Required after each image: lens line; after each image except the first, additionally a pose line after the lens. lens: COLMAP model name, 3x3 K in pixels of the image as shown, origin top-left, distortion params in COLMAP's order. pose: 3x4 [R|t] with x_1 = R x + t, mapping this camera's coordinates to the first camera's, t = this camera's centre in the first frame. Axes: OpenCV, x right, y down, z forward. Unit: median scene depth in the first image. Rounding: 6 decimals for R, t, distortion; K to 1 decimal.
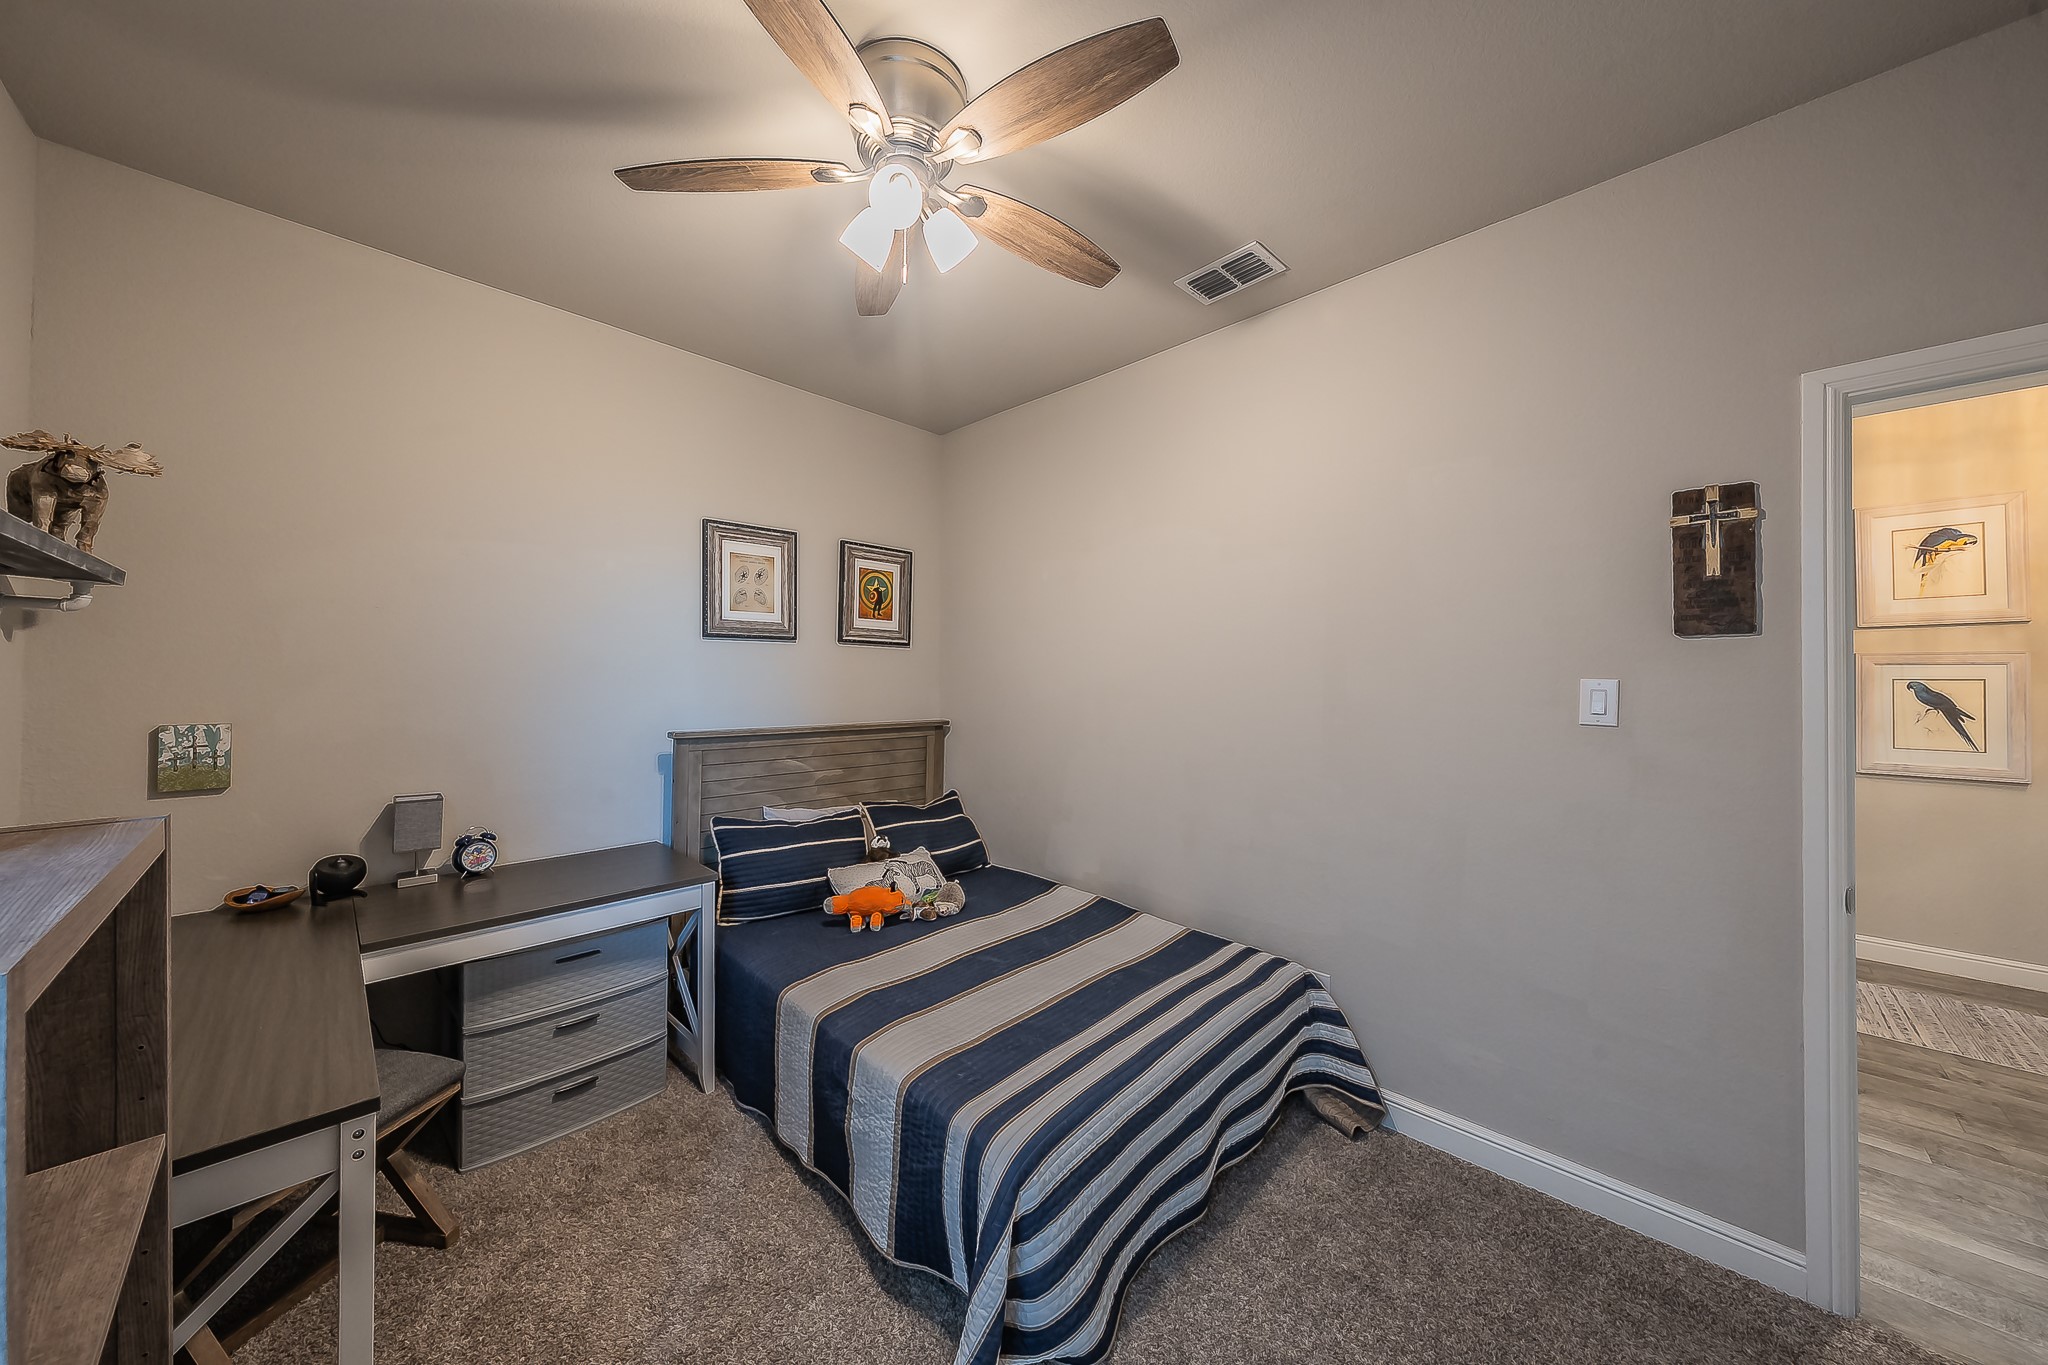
lens RADIAL K [[700.7, 0, 1011.6], [0, 700.7, 674.2], [0, 0, 1]] dist [-0.002829, -0.000096]
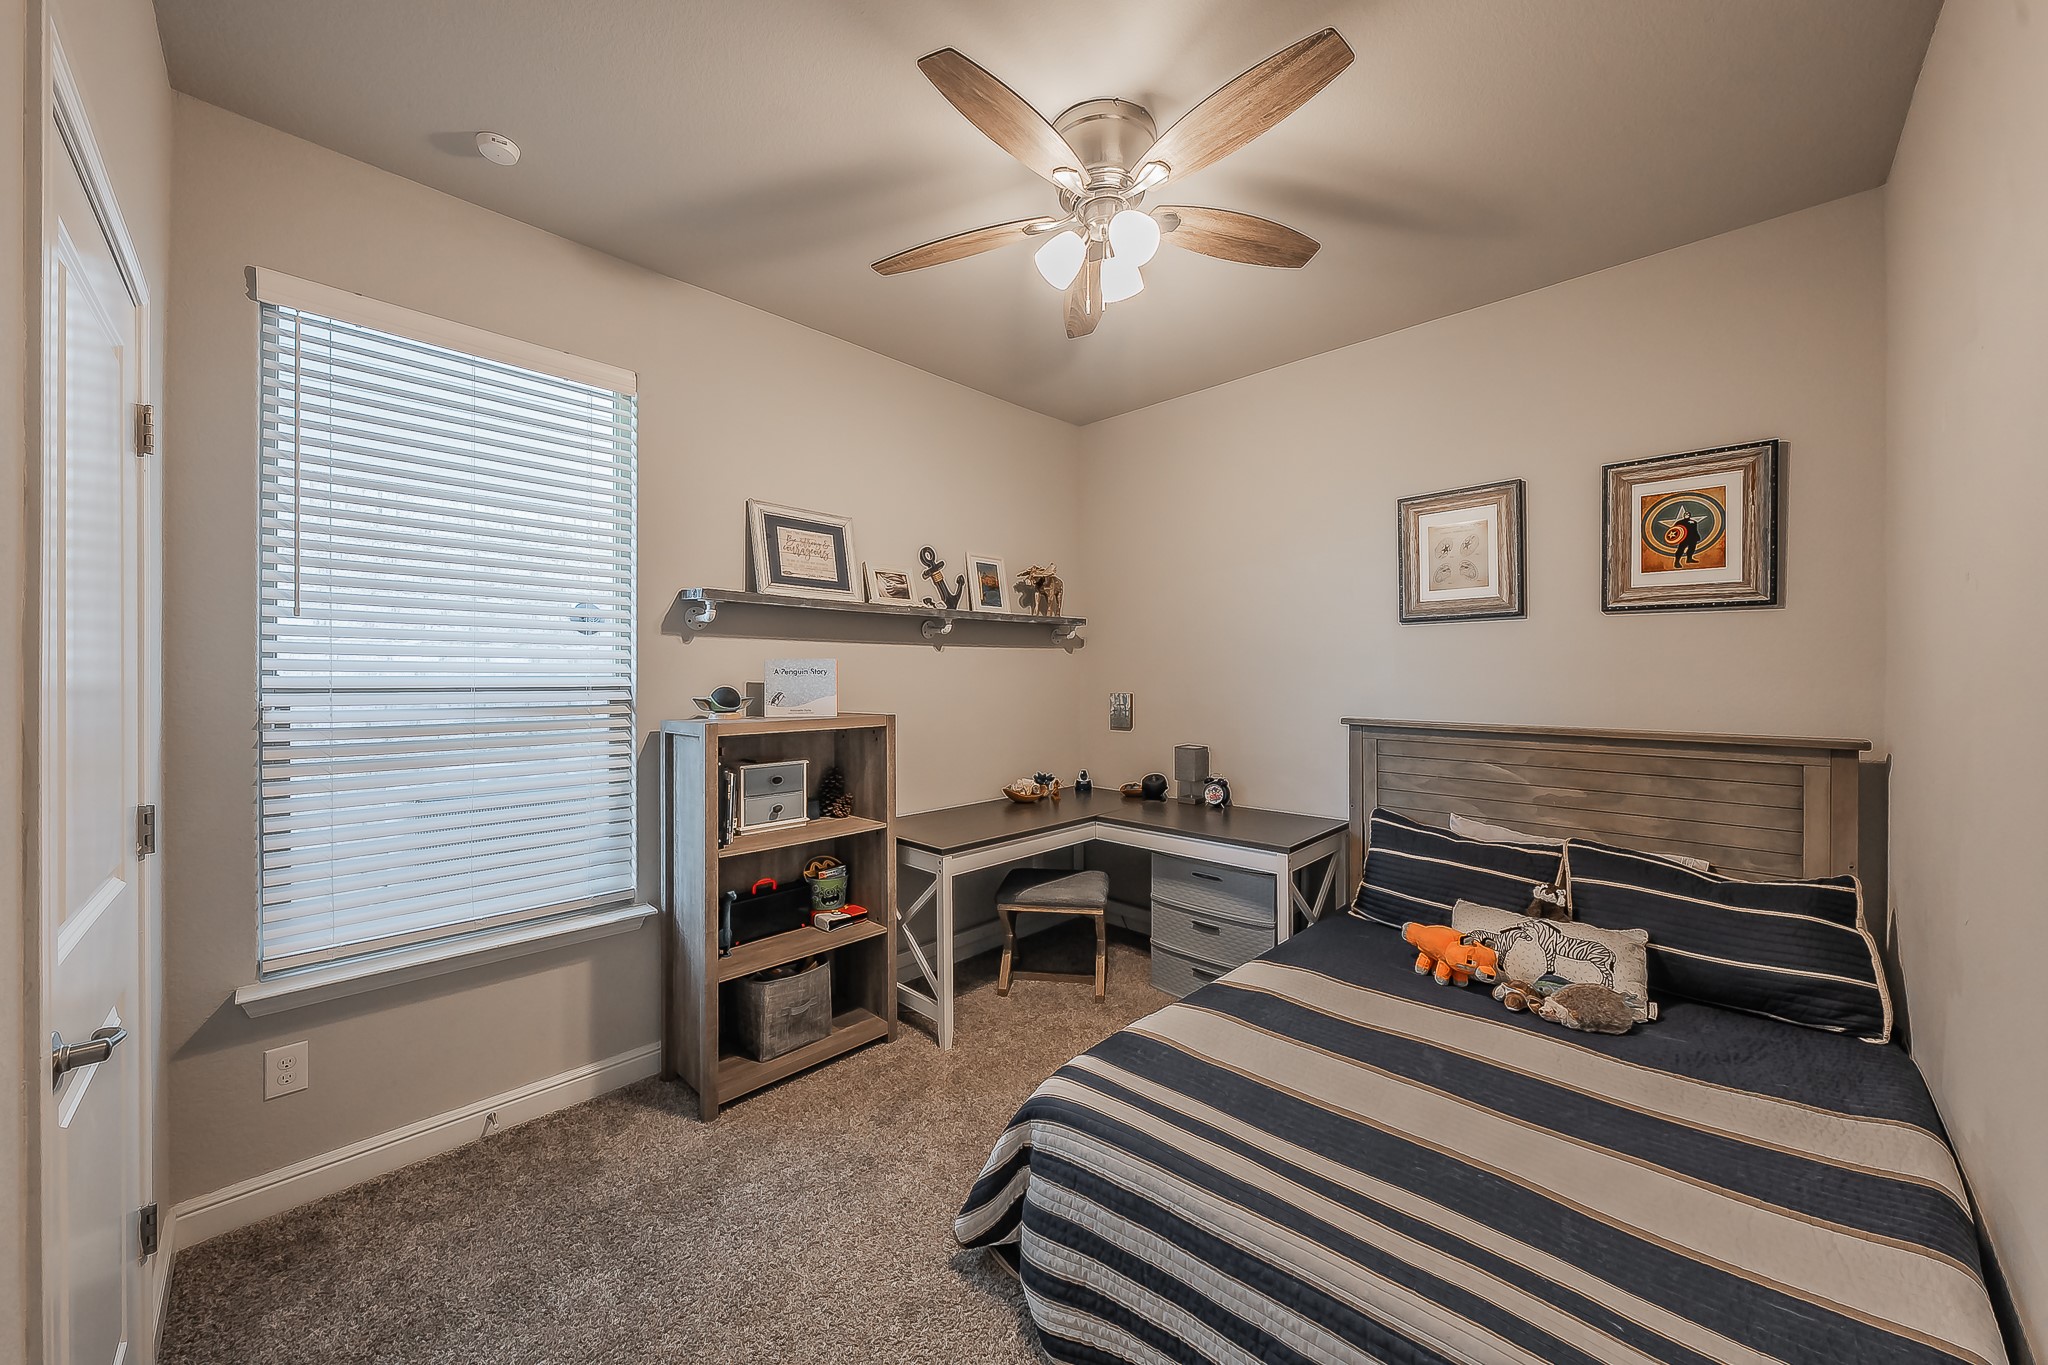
lens RADIAL K [[734.5, 0, 1012.2], [0, 734.5, 680.3], [0, 0, 1]] dist [-0.005862, 0.000918]
pose [[-0.007809, 0.008893, -0.999930, 0.530148], [0.012801, 0.999879, 0.008792, 0.009244], [0.999888, -0.012731, -0.007922, 0.443368]]
